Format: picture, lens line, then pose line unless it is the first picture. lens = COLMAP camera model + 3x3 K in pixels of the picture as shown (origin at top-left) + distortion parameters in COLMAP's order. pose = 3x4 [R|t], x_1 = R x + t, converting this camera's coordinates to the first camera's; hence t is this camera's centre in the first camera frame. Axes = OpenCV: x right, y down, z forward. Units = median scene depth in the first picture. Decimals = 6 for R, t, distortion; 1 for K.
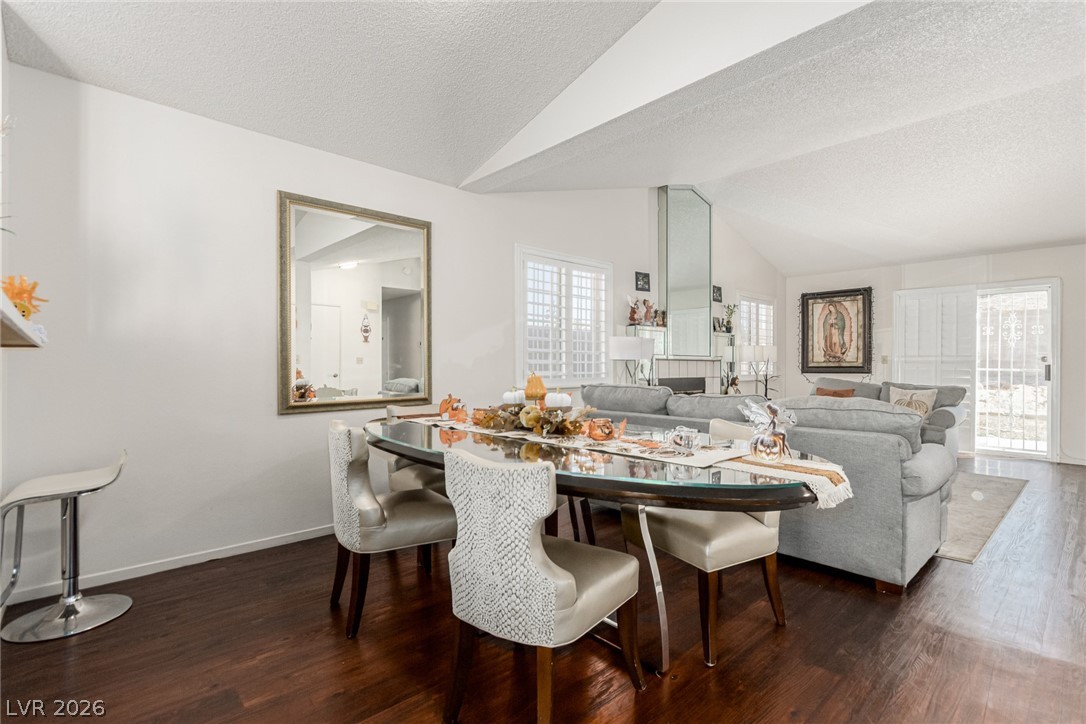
lens RADIAL K [[509.9, 0, 547.6], [0, 509.9, 365.5], [0, 0, 1]] dist [0.000594, 0.000350]
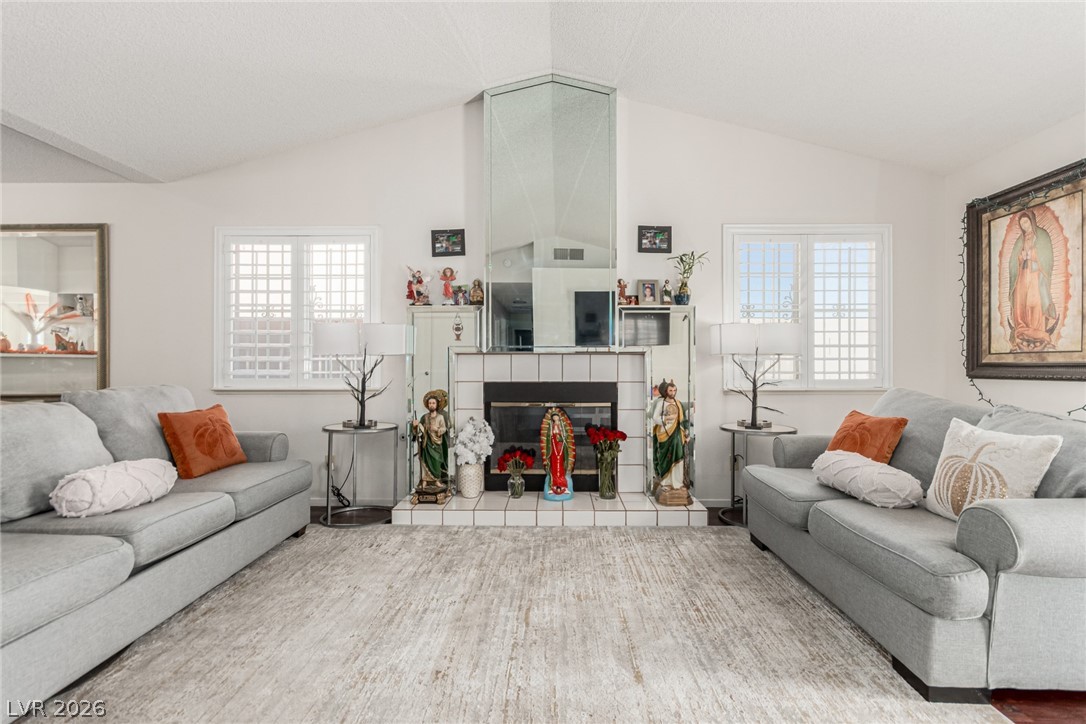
lens RADIAL K [[509.9, 0, 547.6], [0, 509.9, 365.5], [0, 0, 1]] dist [0.000594, 0.000350]
pose [[0.728290, -0.002603, -0.685264, 0.588903], [0.002106, 0.999997, -0.001561, 0.003859], [0.685265, -0.000306, 0.728293, 0.451472]]
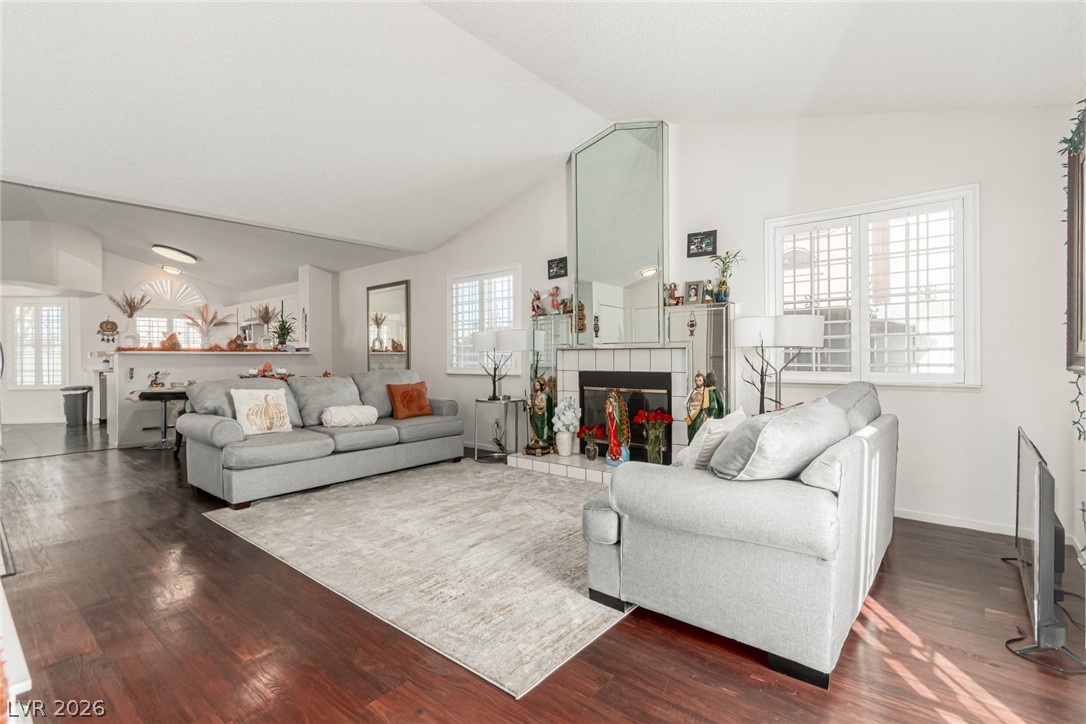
lens RADIAL K [[507.9, 0, 552.9], [0, 507.9, 358.5], [0, 0, 1]] dist [-0.002260, -0.000321]
pose [[0.133637, 0.000165, -0.991030, 0.865882], [0.007147, 0.999974, 0.001130, 0.002123], [0.991005, -0.007234, 0.133633, 0.666993]]
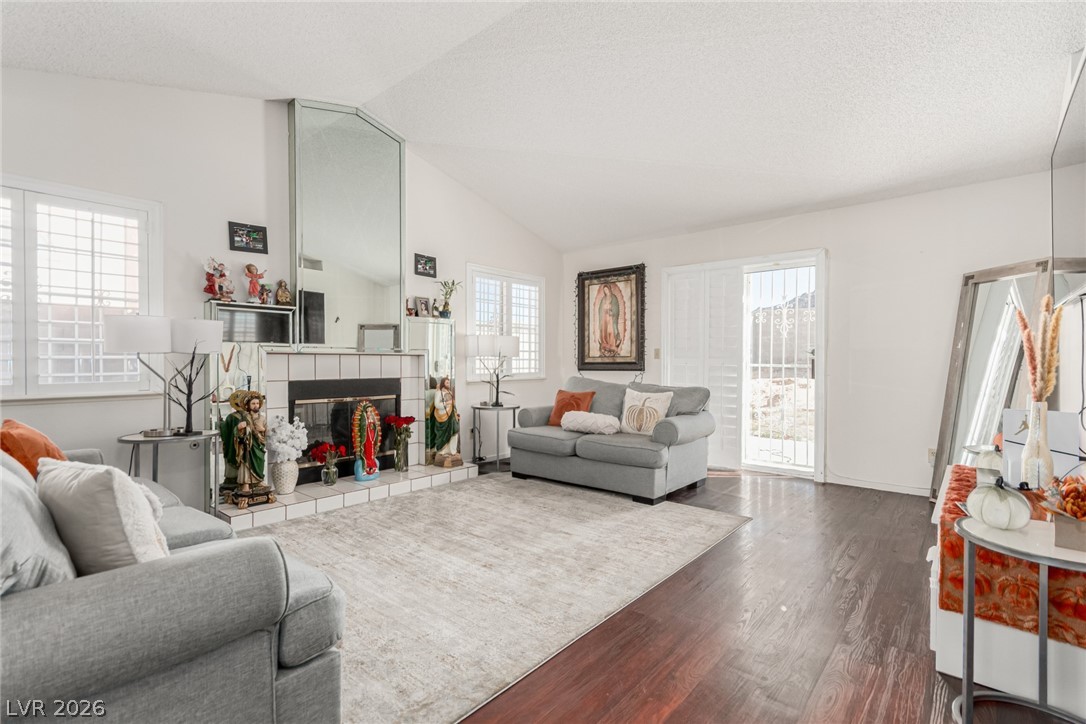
lens RADIAL K [[509.9, 0, 547.6], [0, 509.9, 365.5], [0, 0, 1]] dist [0.000594, 0.000350]
pose [[0.992060, -0.005107, 0.125664, 0.380788], [0.004285, 0.999968, 0.006812, 0.001120], [-0.125695, -0.006220, 0.992049, 0.215878]]
